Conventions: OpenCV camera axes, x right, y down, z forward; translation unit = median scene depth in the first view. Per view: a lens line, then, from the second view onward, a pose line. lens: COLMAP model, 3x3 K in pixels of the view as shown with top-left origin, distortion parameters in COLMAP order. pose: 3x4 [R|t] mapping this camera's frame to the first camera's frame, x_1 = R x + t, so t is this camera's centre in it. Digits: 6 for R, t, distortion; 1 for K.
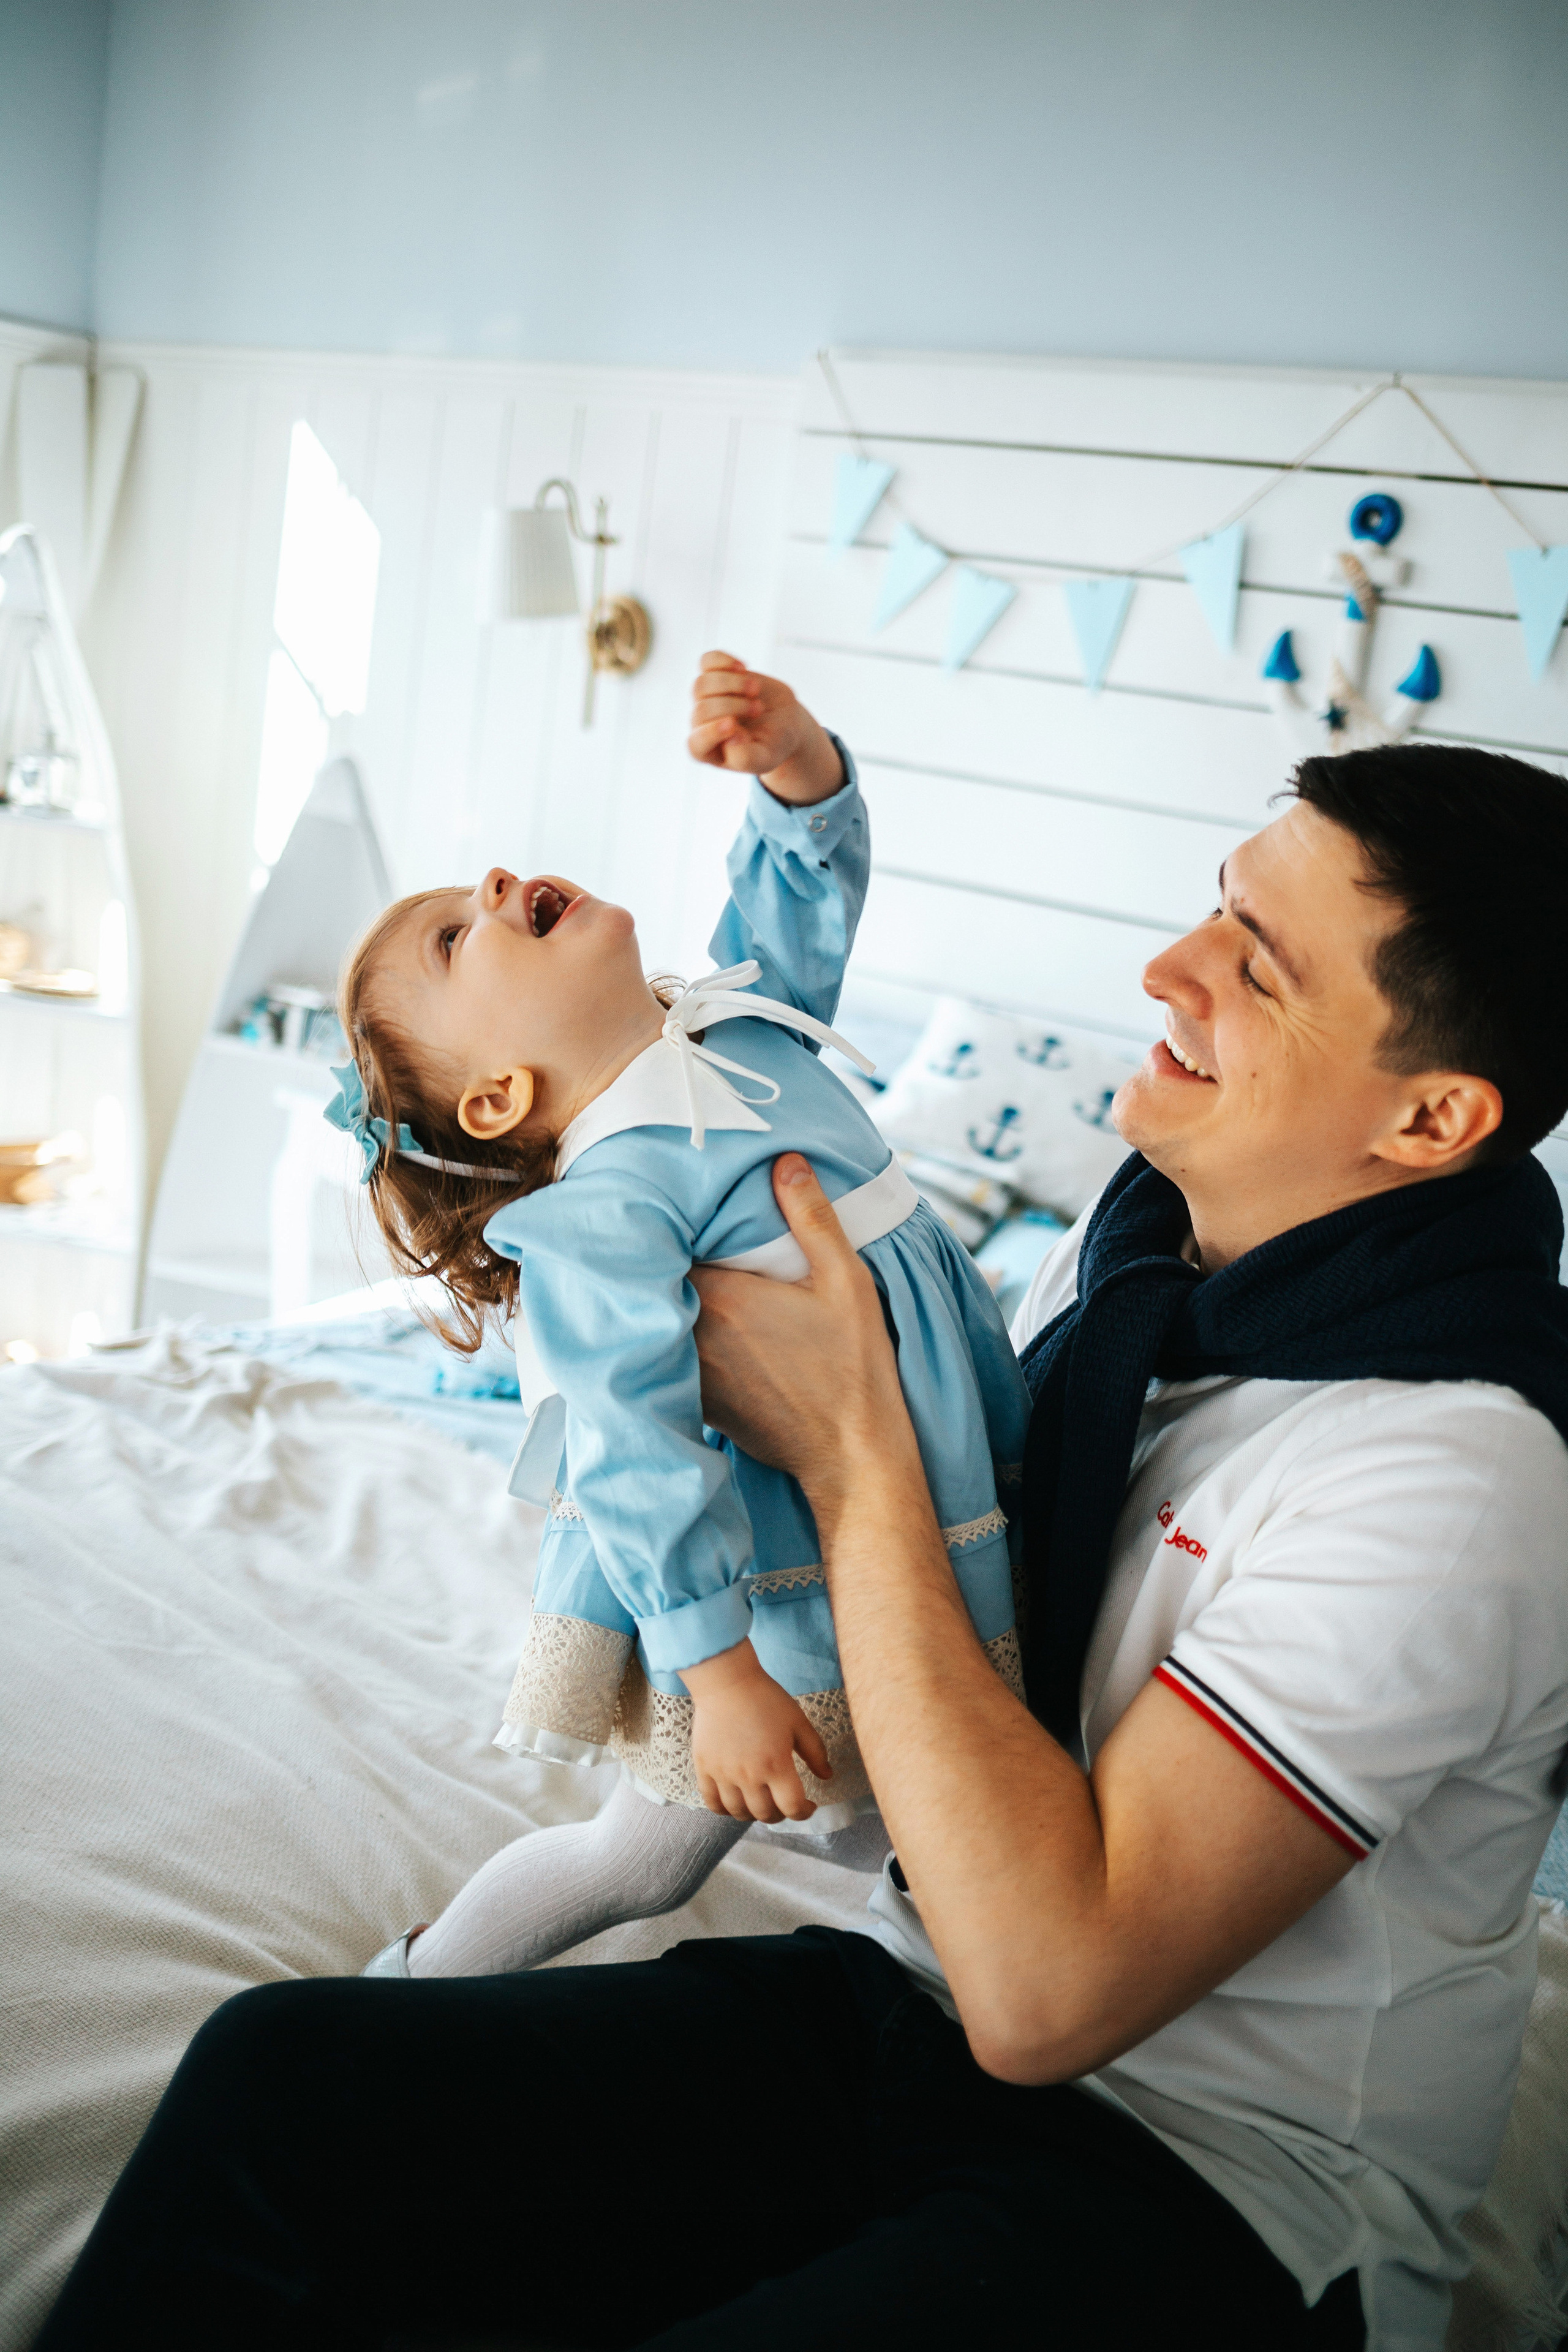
lens RADIAL K [[2289.9, 0, 725.8], [0, 2289.9, 1173.1], [0, 0, 1]] dist [-0.027245, 0.028180]
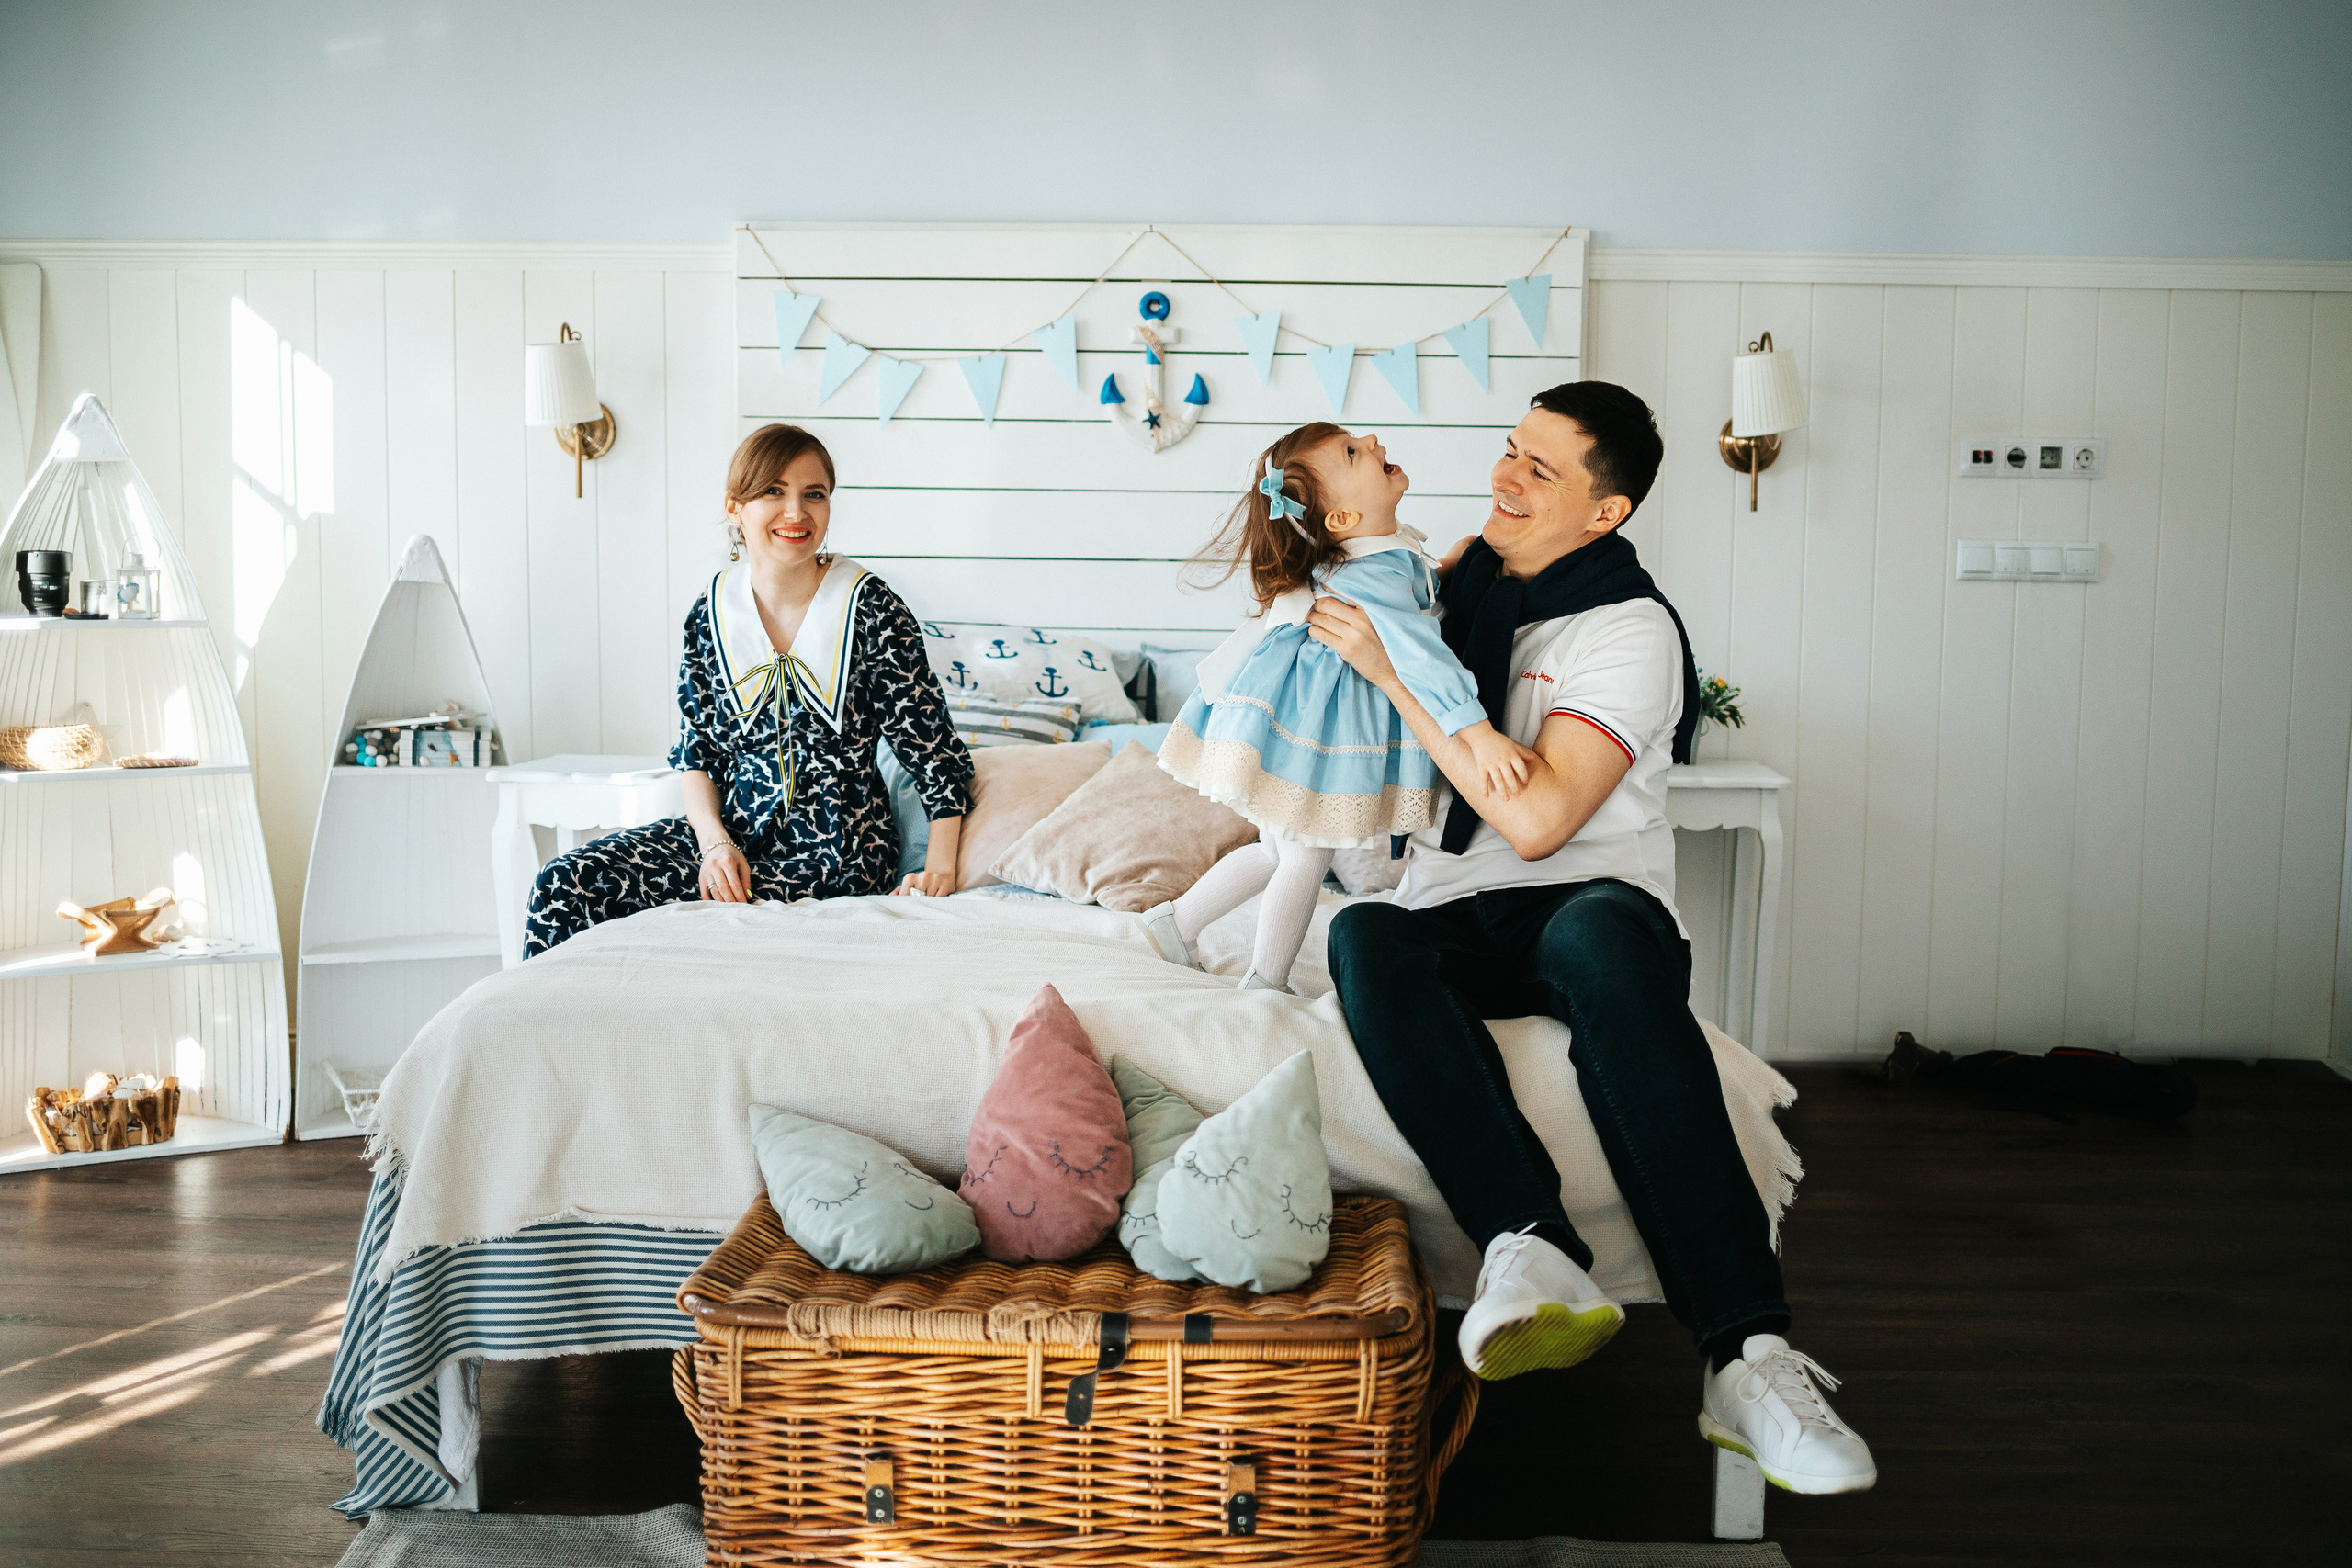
lens RADIAL K [[2289.6, 0, 1172.1], [0, 2289.6, 855.9], [0, 0, 1]] dist [-0.027245, 0.028180]
pose [[0.840867, -0.202725, 0.501842, -0.666005], [0.218713, 0.975400, 0.027558, 0.078380], [-0.495083, 0.086587, 0.864520, -0.482969]]
